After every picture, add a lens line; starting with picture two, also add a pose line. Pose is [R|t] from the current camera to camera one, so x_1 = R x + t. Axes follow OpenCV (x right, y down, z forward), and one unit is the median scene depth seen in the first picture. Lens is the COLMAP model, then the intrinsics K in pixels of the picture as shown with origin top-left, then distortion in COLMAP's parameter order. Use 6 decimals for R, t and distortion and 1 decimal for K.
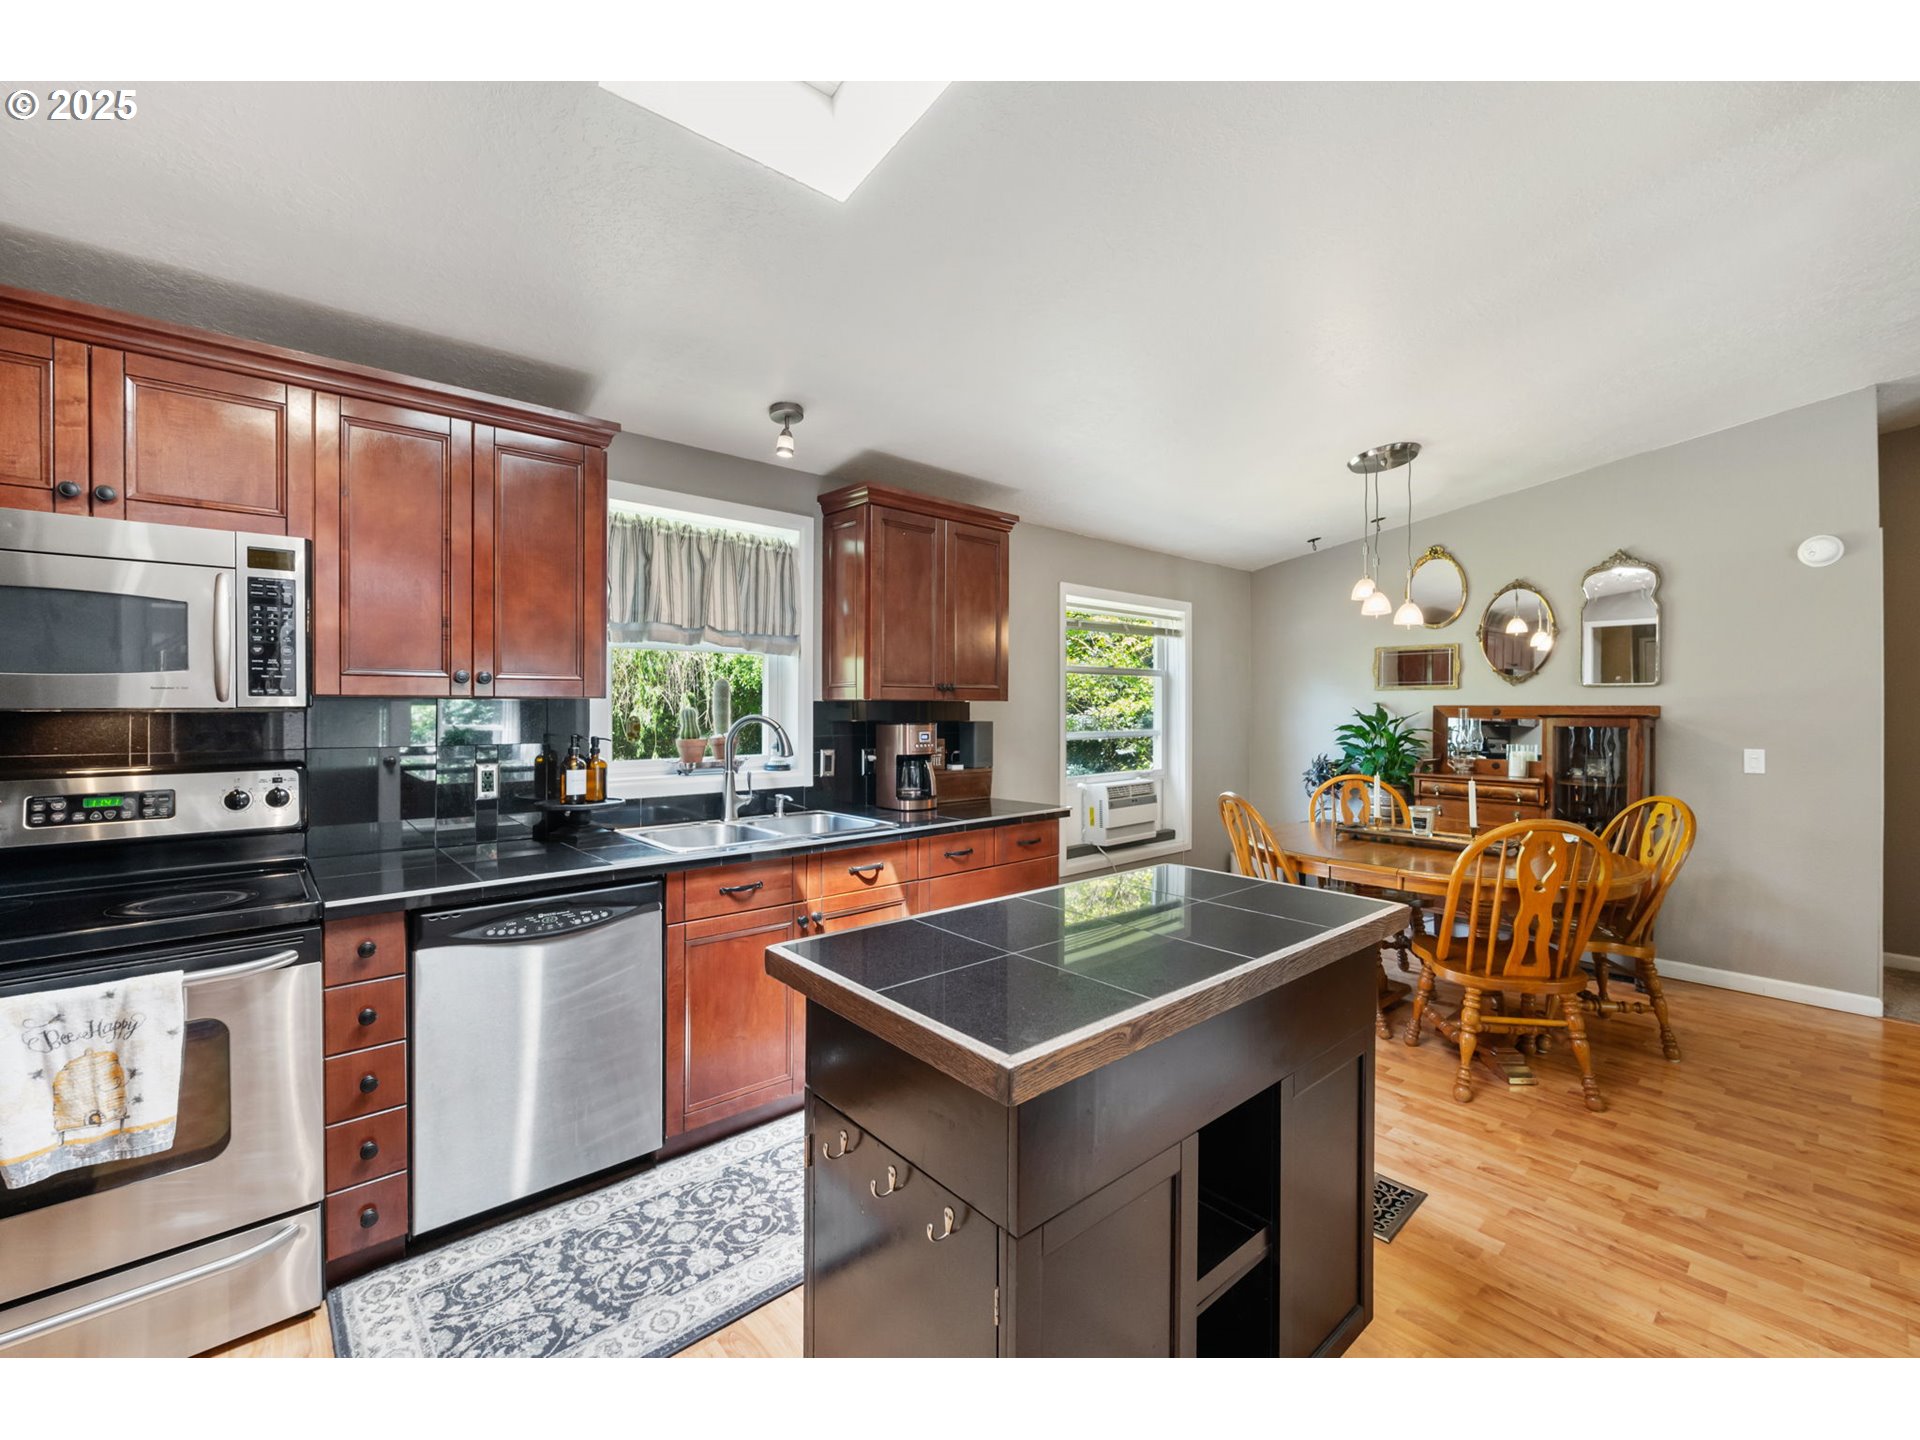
lens RADIAL K [[793.2, 0, 971.3], [0, 793.2, 709.7], [0, 0, 1]] dist [-0.002029, 0.000386]
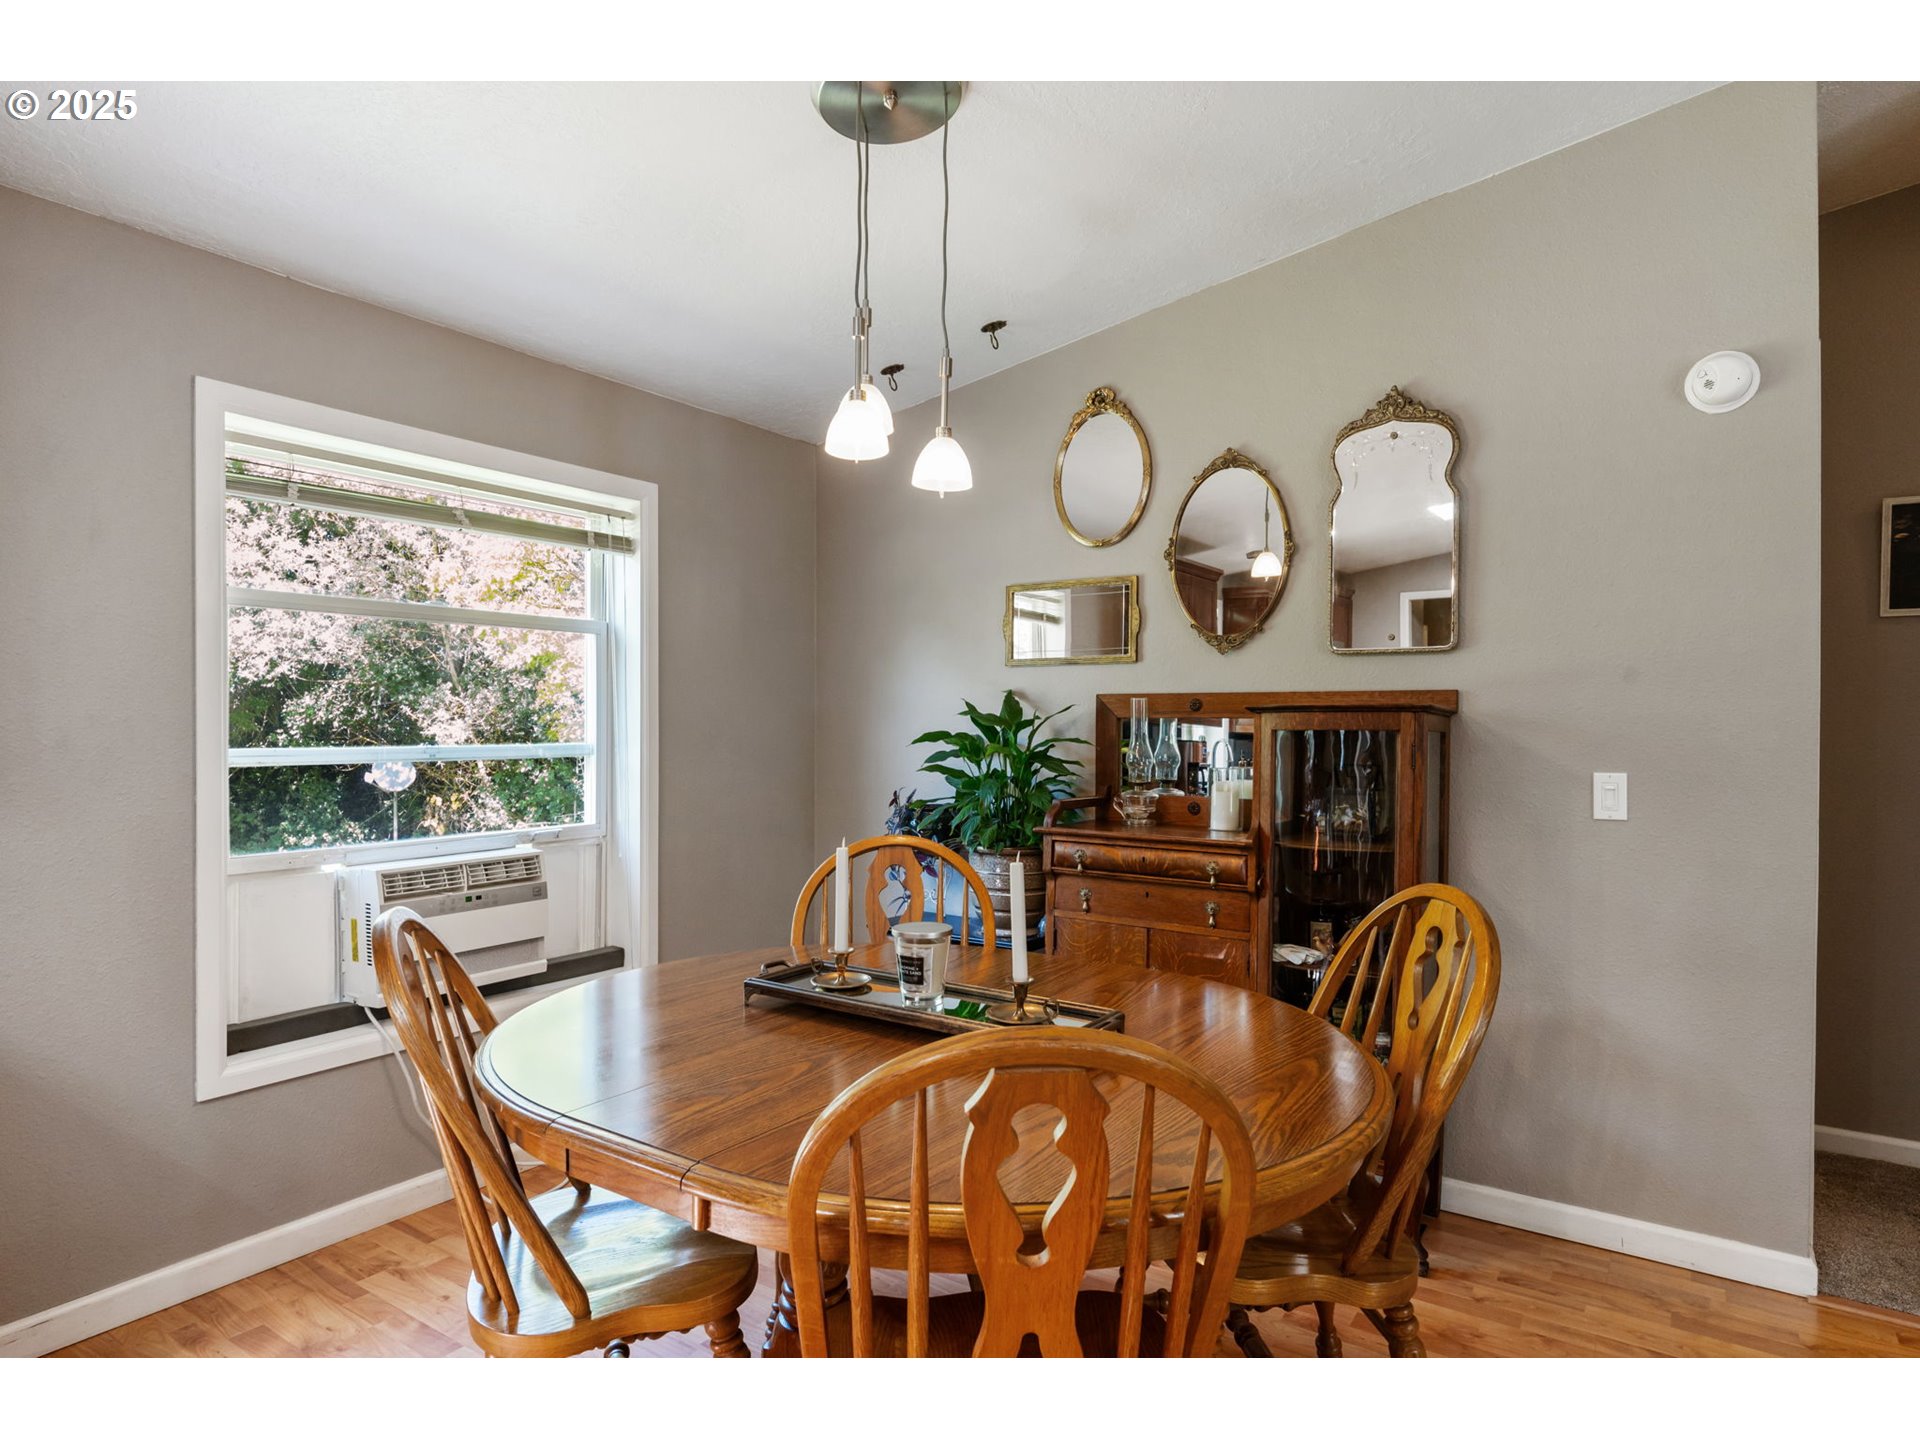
lens RADIAL K [[1072.4, 0, 954.4], [0, 1072.4, 732.7], [0, 0, 1]] dist [0.001367, -0.001590]
pose [[0.970956, -0.001820, 0.239250, 0.370868], [-0.000347, 0.999959, 0.009014, 0.016084], [-0.239257, -0.008835, 0.970916, 0.386224]]
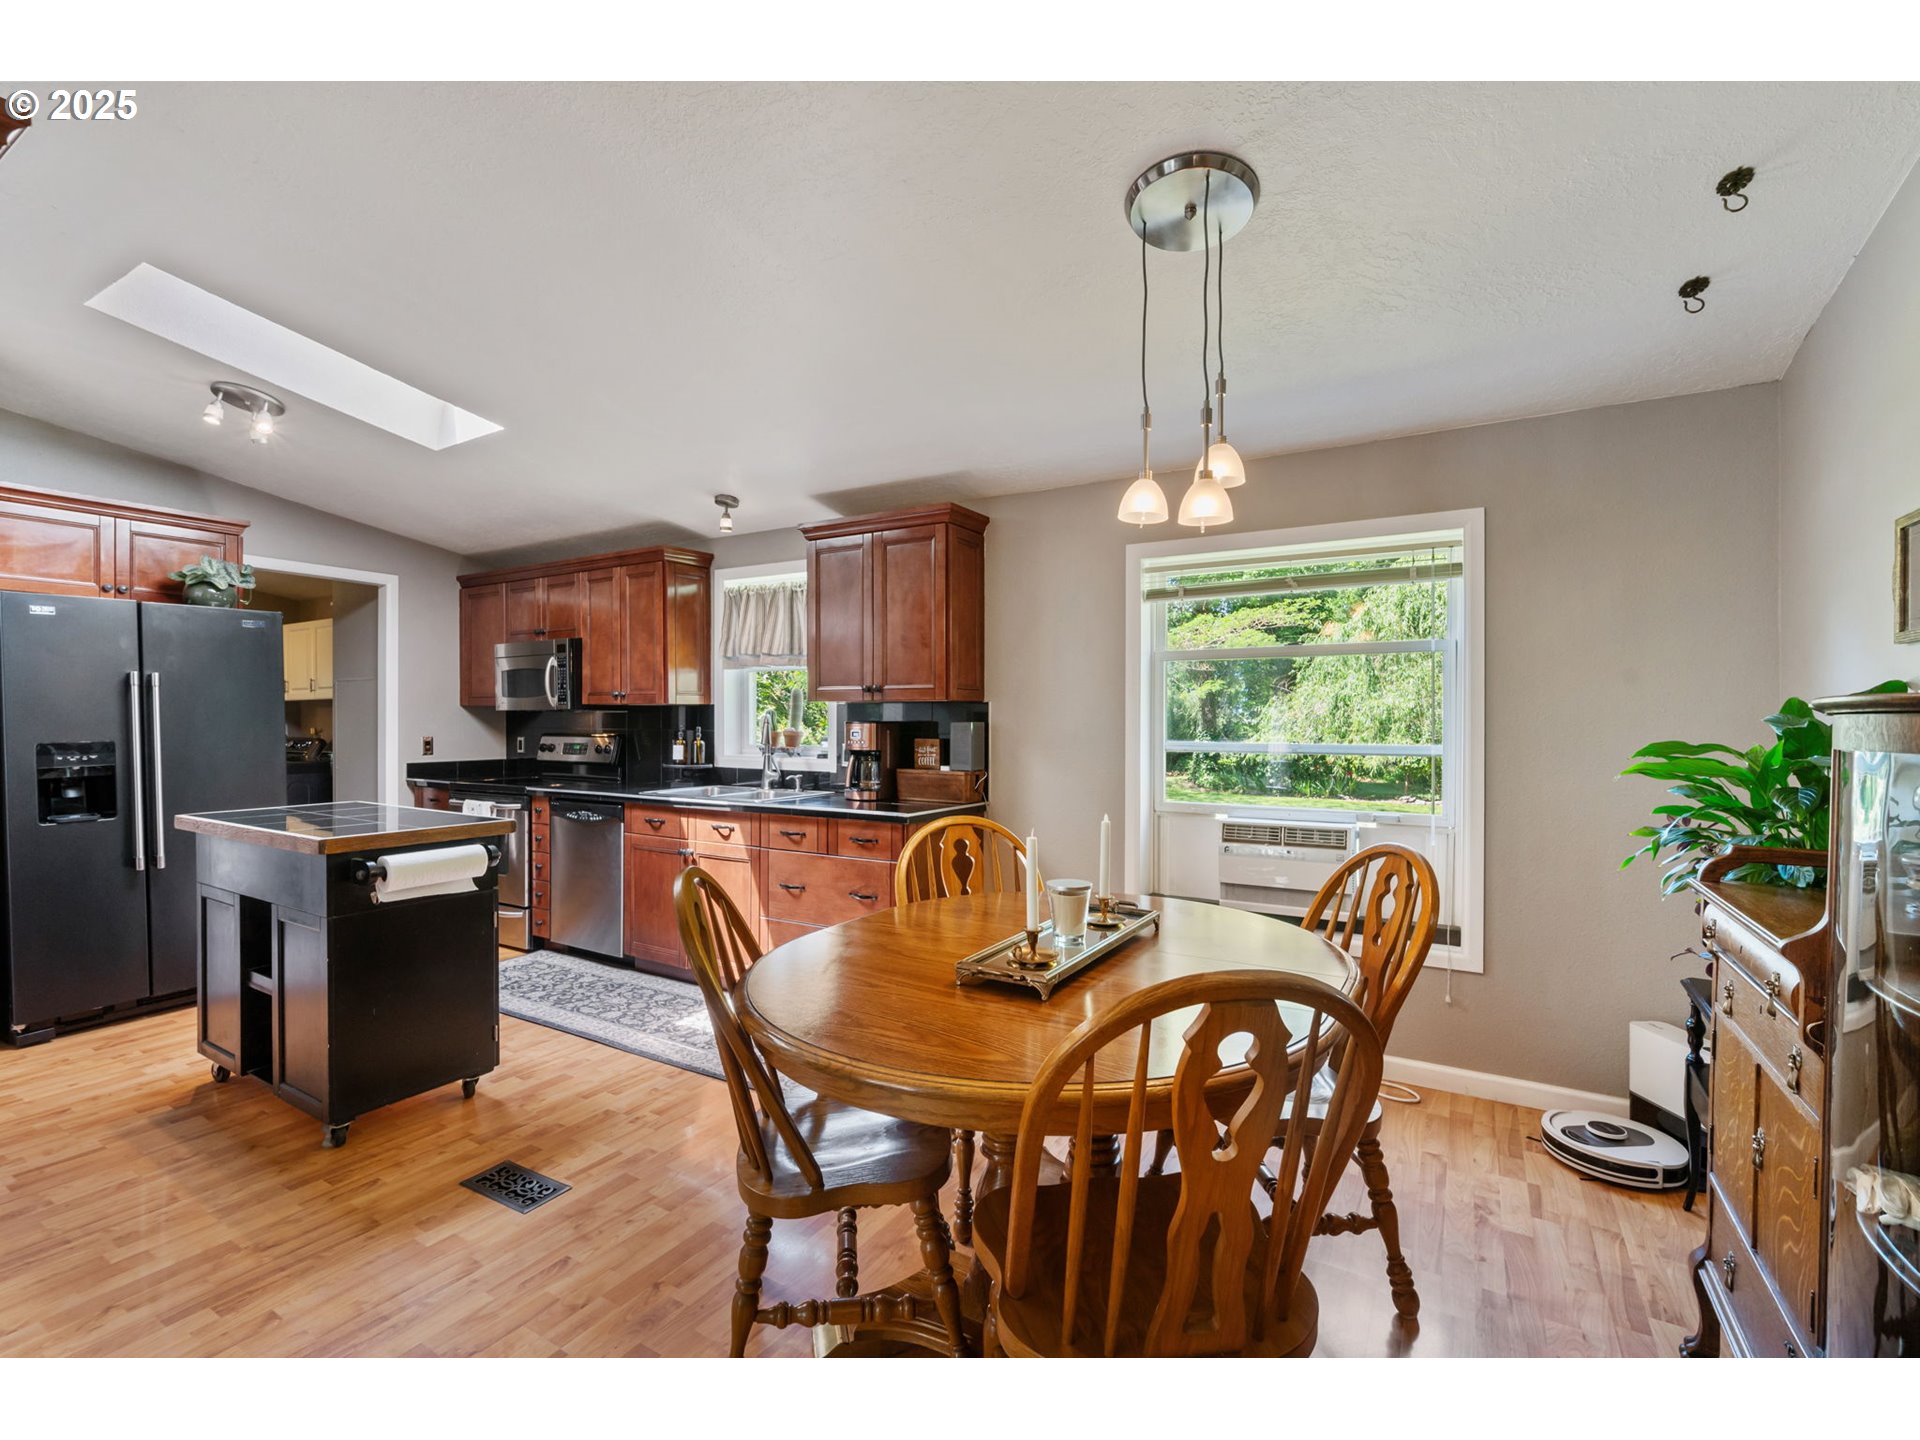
lens RADIAL K [[846.6, 0, 965.1], [0, 846.6, 720.0], [0, 0, 1]] dist [0.003207, -0.000012]
pose [[0.304130, -0.003630, -0.952624, 0.885006], [-0.005182, 0.999972, -0.005465, 0.015441], [0.952617, 0.006599, 0.304102, 0.619091]]
